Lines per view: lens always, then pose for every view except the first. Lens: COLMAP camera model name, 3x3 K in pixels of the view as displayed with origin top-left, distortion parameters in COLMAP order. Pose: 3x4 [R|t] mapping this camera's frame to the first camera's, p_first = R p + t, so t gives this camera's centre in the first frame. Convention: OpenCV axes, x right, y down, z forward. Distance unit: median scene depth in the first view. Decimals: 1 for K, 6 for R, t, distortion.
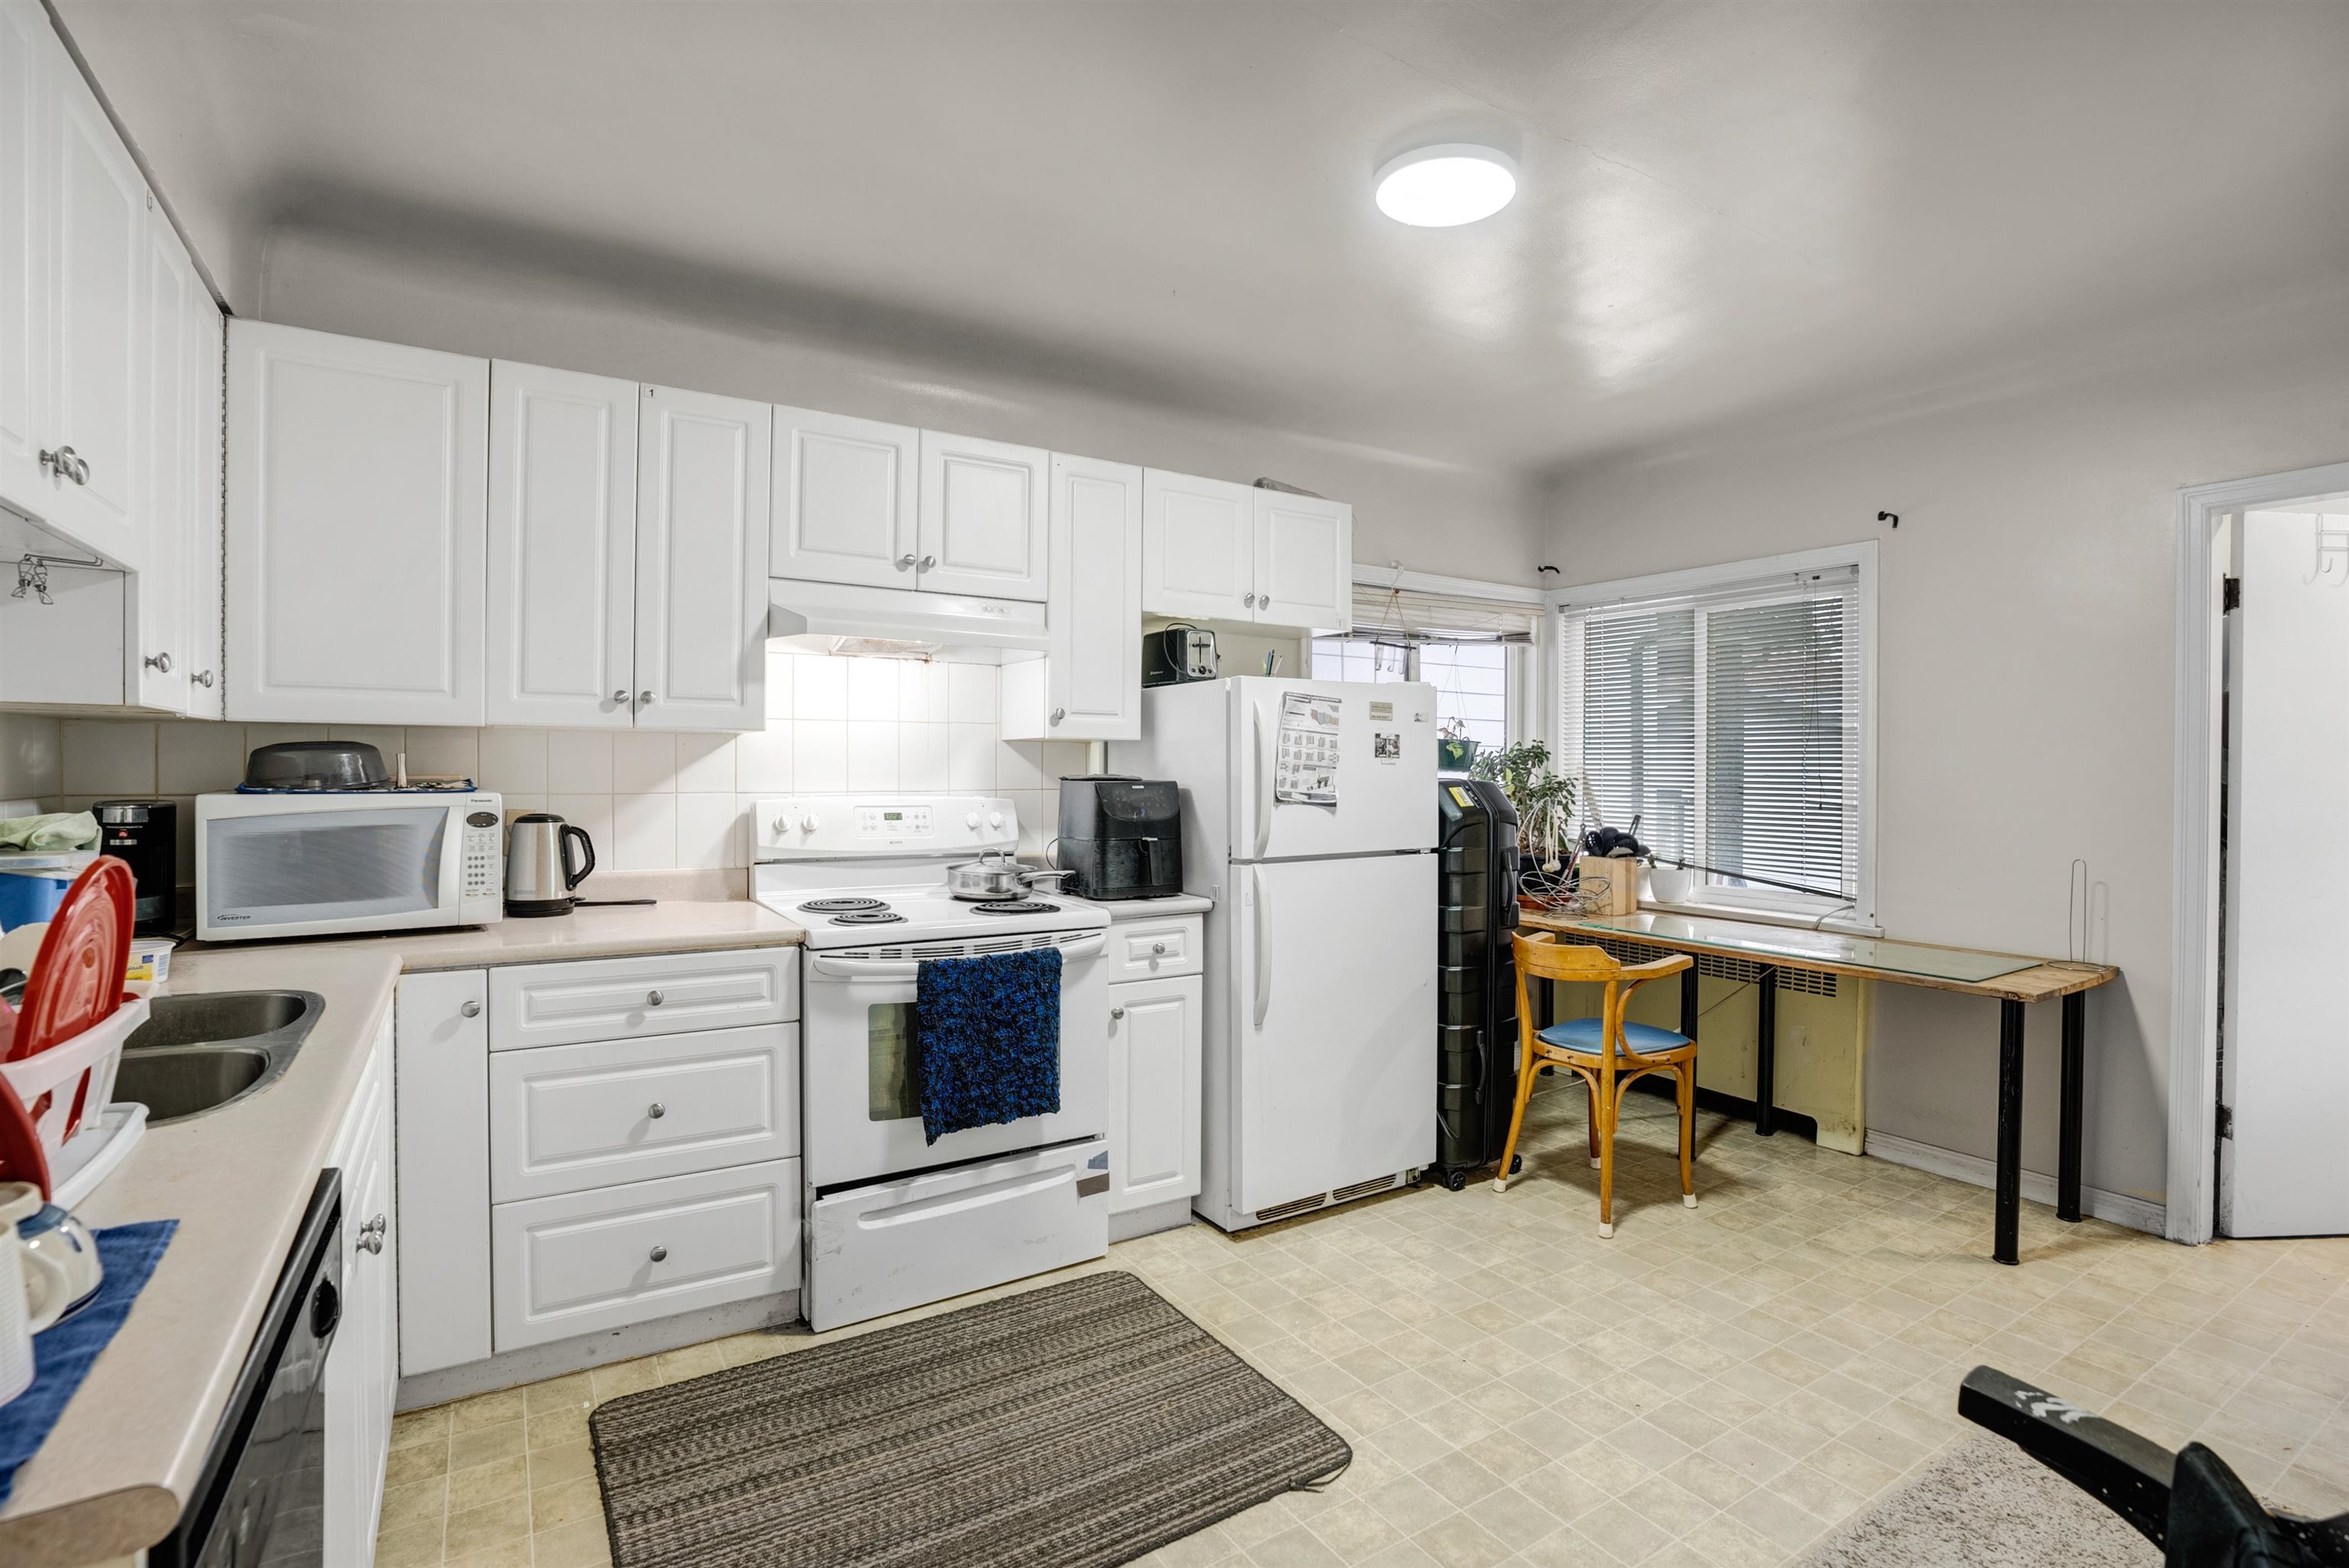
lens RADIAL K [[1103.7, 0, 1175.1], [0, 1103.7, 808.3], [0, 0, 1]] dist [-0.046604, 0.012166]
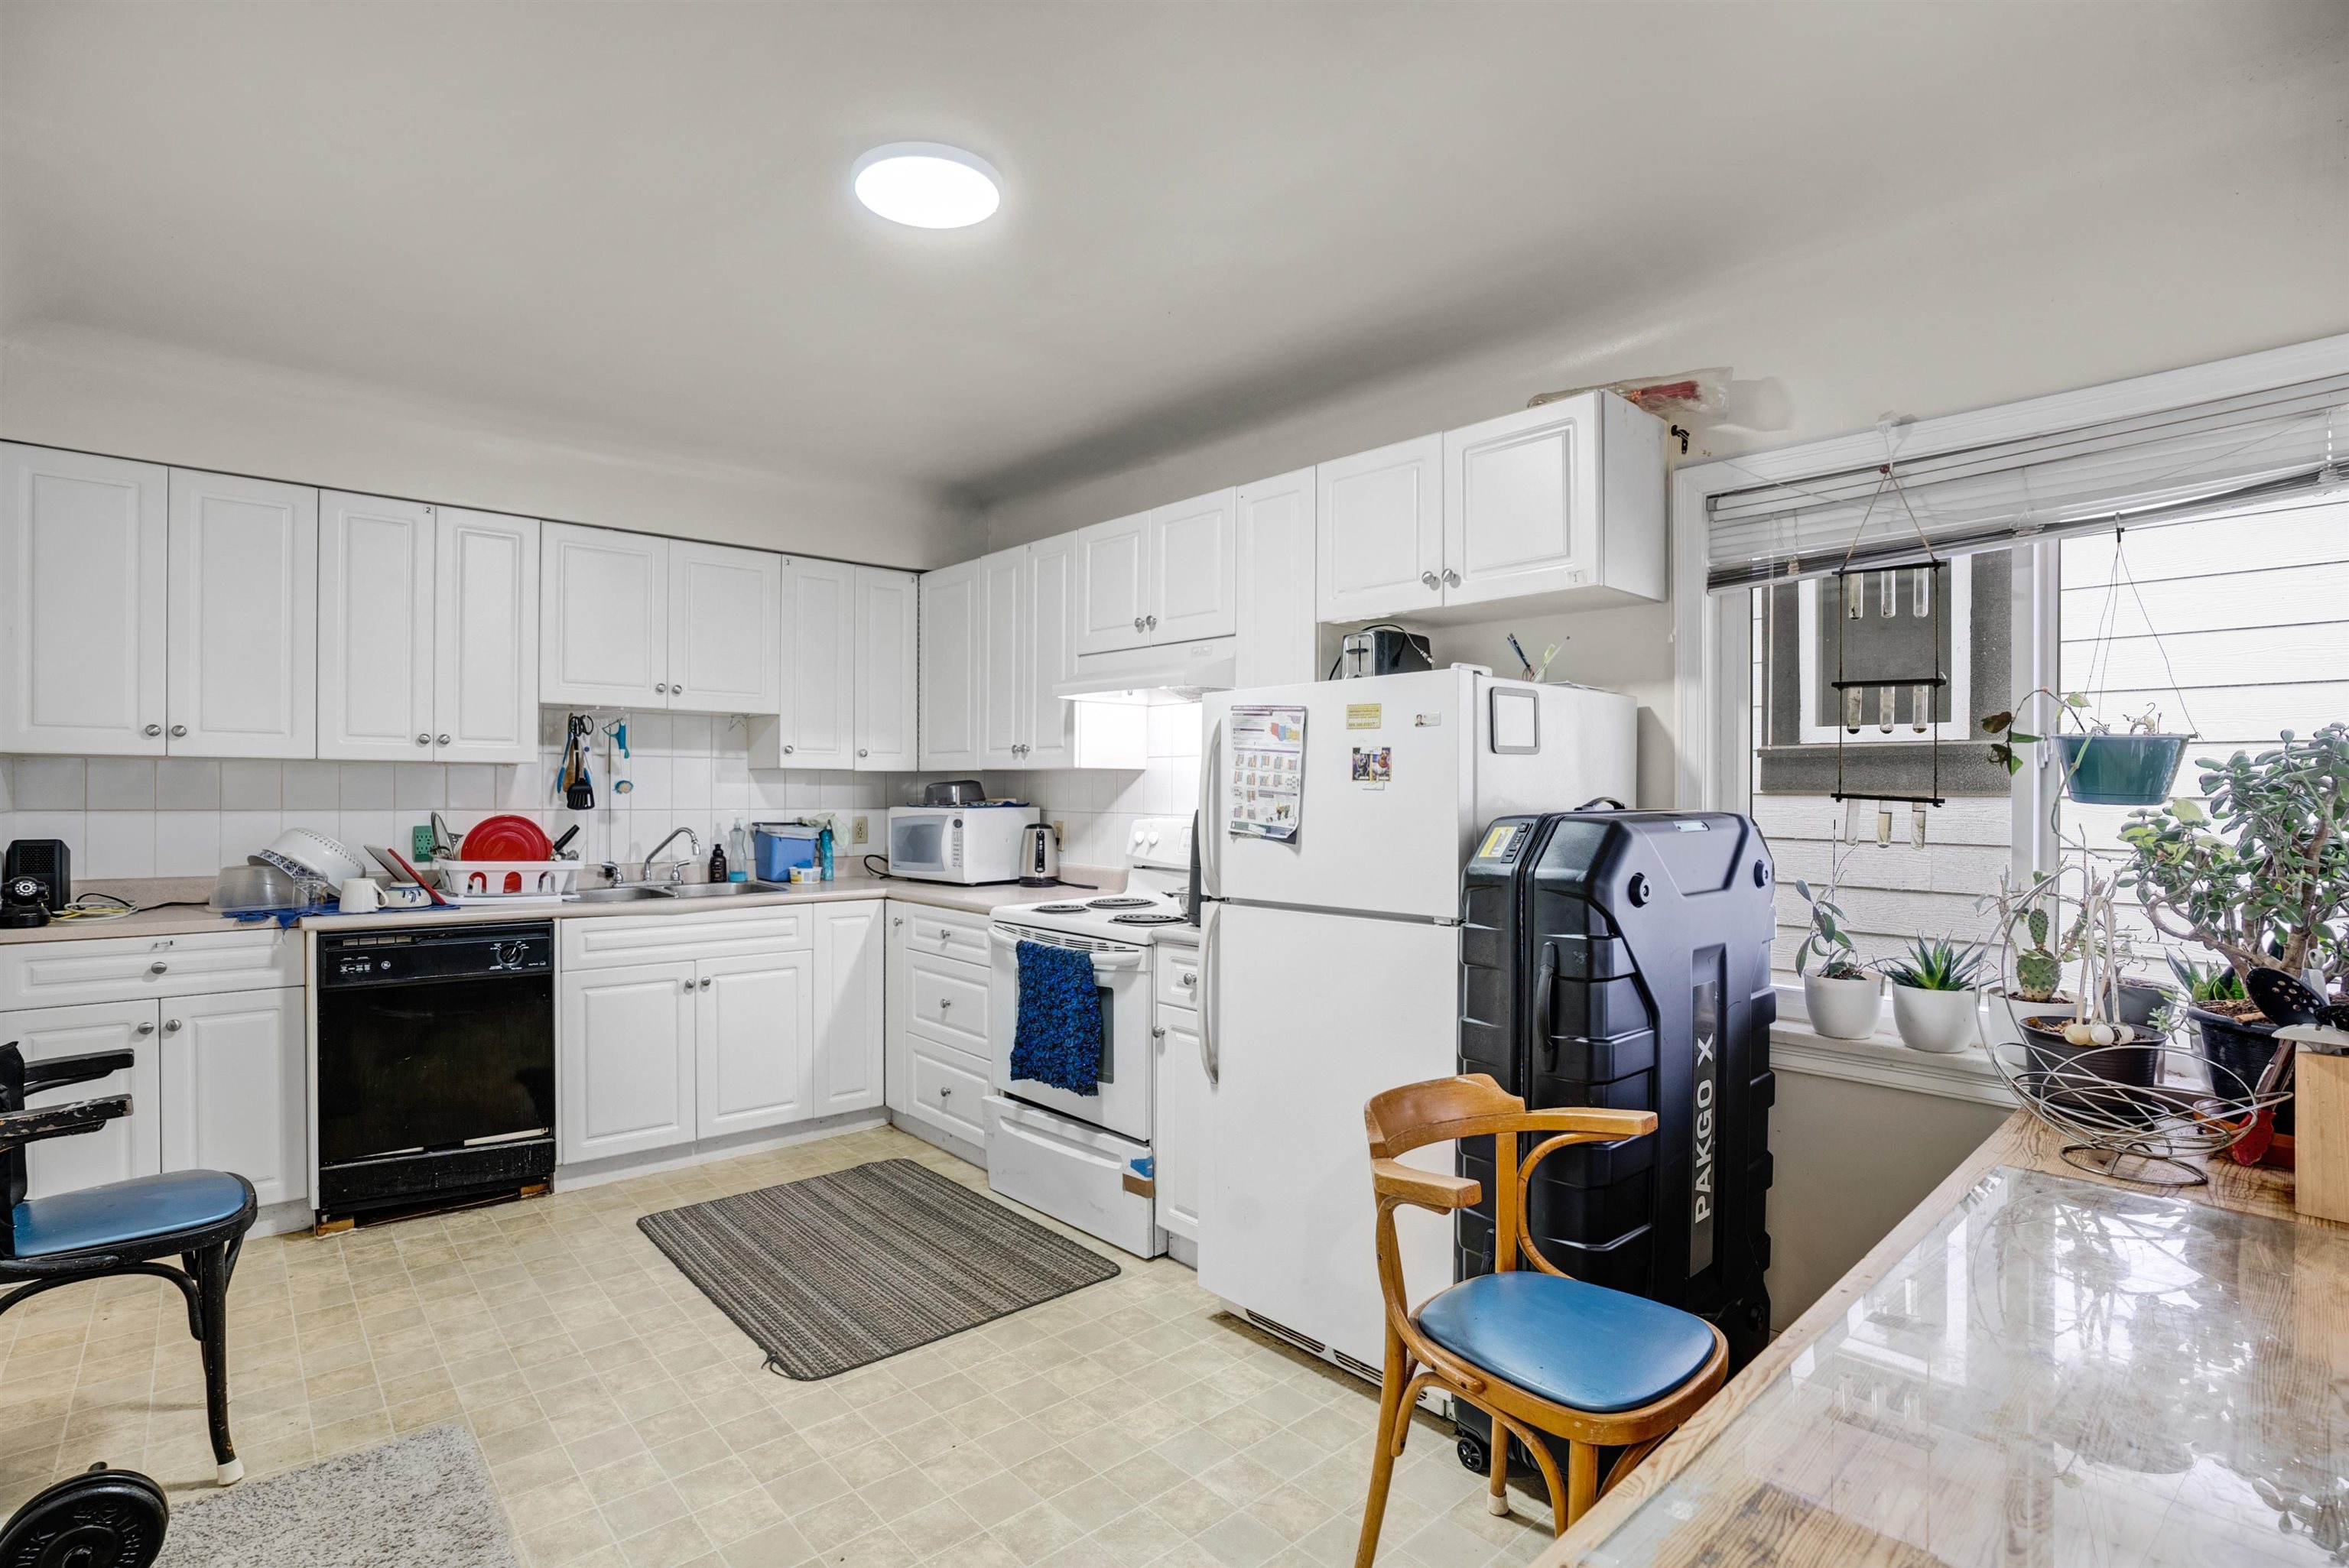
lens RADIAL K [[1103.7, 0, 1147.7], [0, 1103.7, 840.6], [0, 0, 1]] dist [-0.046604, 0.012166]
pose [[0.165564, 0.039165, -0.985421, 0.926230], [-0.044283, 0.998499, 0.032244, -0.025317], [0.985204, 0.038299, 0.167050, 0.786361]]
